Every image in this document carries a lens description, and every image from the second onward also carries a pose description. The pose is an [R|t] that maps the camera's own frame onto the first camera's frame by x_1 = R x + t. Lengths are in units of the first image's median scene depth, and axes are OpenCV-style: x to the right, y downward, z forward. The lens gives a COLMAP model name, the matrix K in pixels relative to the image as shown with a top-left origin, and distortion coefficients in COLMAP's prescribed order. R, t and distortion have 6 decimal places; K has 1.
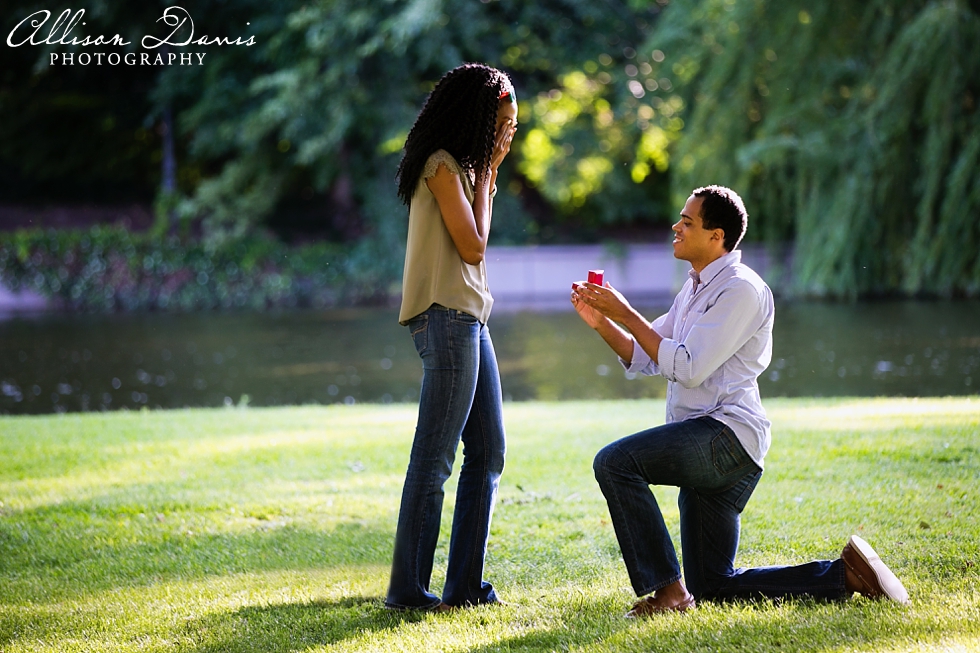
lens RADIAL K [[4500.0, 0, 495.8], [0, 4500.0, 329.3], [0, 0, 1]] dist [0.966176, 0.000000]
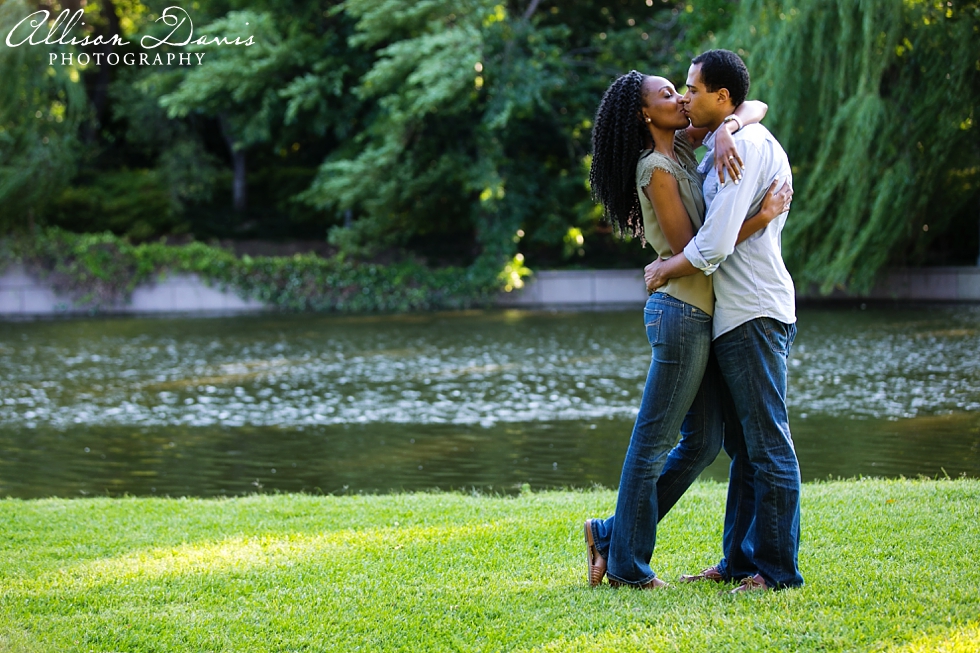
lens RADIAL K [[2308.8, 0, 489.8], [0, 2308.8, 326.2], [0, 0, 1]] dist [-0.106936, 0.000000]
pose [[0.999266, 0.004774, -0.037999, 0.028710], [-0.004630, 0.999982, 0.003892, -0.025515], [0.038017, -0.003713, 0.999270, 2.376471]]
